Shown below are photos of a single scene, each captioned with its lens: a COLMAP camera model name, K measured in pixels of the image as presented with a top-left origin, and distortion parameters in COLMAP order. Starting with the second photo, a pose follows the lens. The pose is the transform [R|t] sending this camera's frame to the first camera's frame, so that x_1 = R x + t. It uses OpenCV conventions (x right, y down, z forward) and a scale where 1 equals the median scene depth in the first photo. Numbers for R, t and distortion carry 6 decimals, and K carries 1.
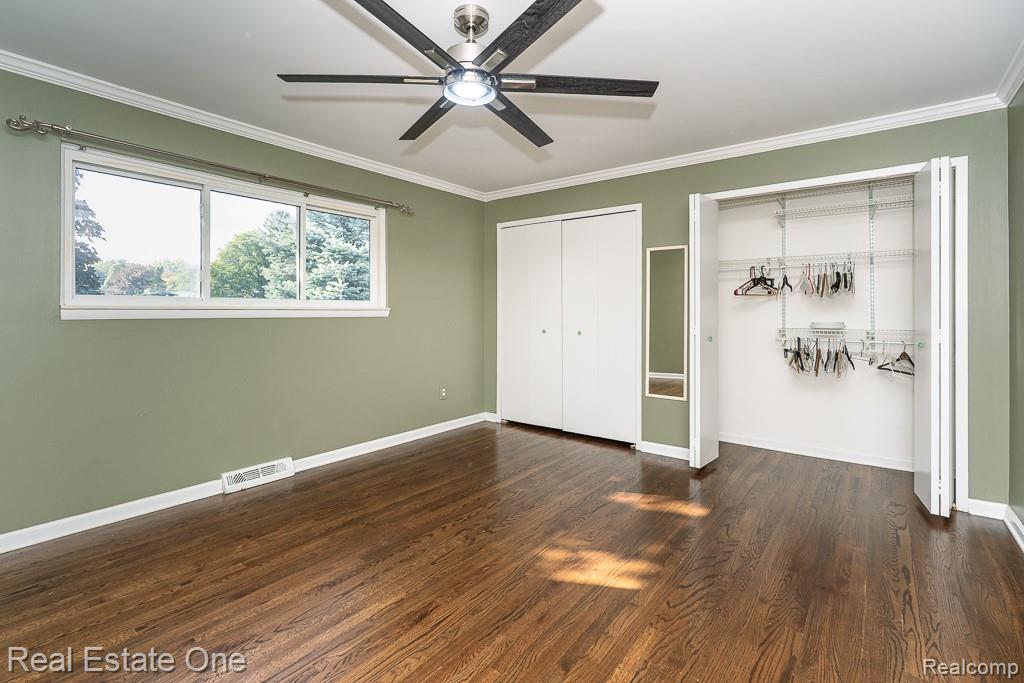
lens RADIAL K [[474.1, 0, 510.4], [0, 474.1, 312.7], [0, 0, 1]] dist [-0.000771, 0.000188]
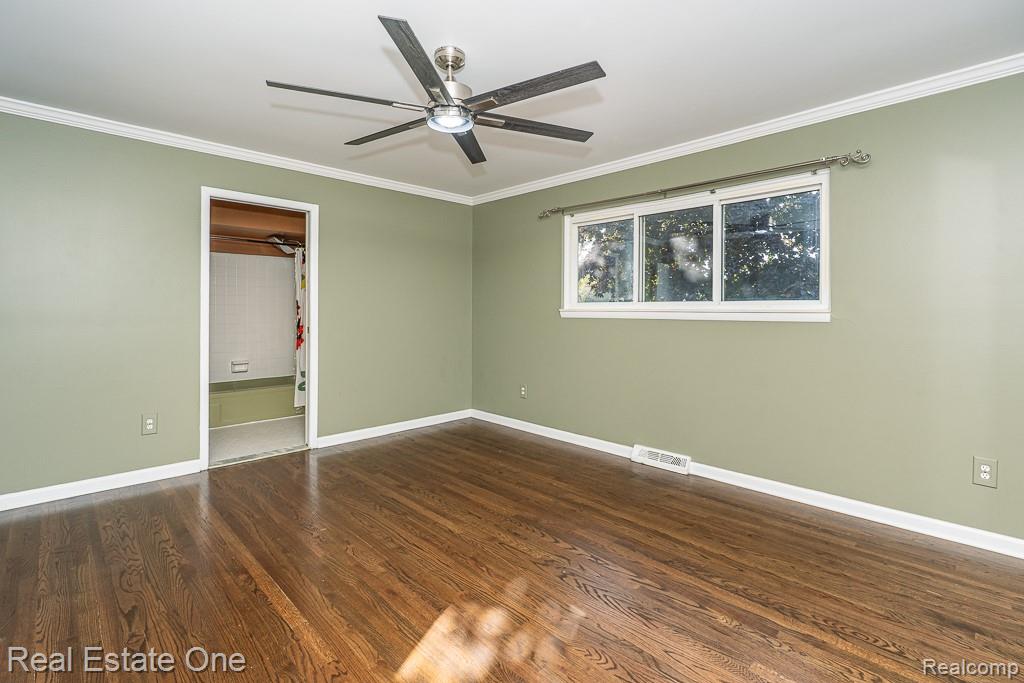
lens RADIAL K [[474.1, 0, 510.4], [0, 474.1, 312.7], [0, 0, 1]] dist [-0.000771, 0.000188]
pose [[-0.142733, 0.004481, -0.989751, 0.838410], [-0.001170, 0.999988, 0.004696, -0.014435], [0.989761, 0.001828, -0.142726, 1.063642]]
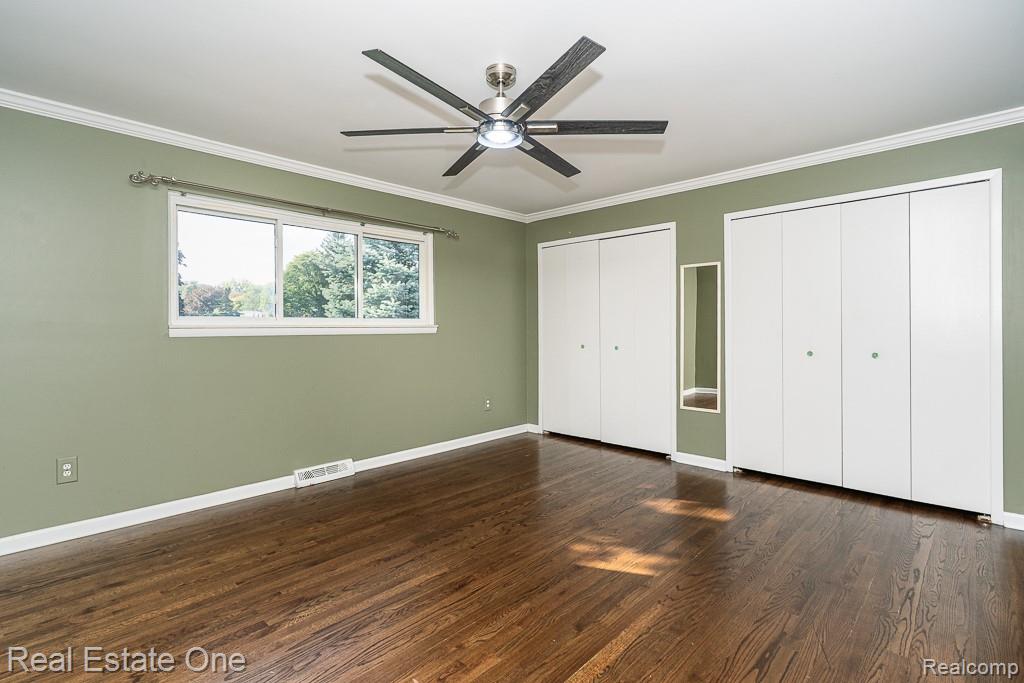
lens RADIAL K [[481.8, 0, 512.7], [0, 481.8, 329.7], [0, 0, 1]] dist [-0.001061, -0.000047]
pose [[0.994771, -0.006329, -0.101935, 0.050411], [0.006510, 0.999978, 0.001439, -0.000040], [0.101924, -0.002095, 0.994790, -0.135404]]
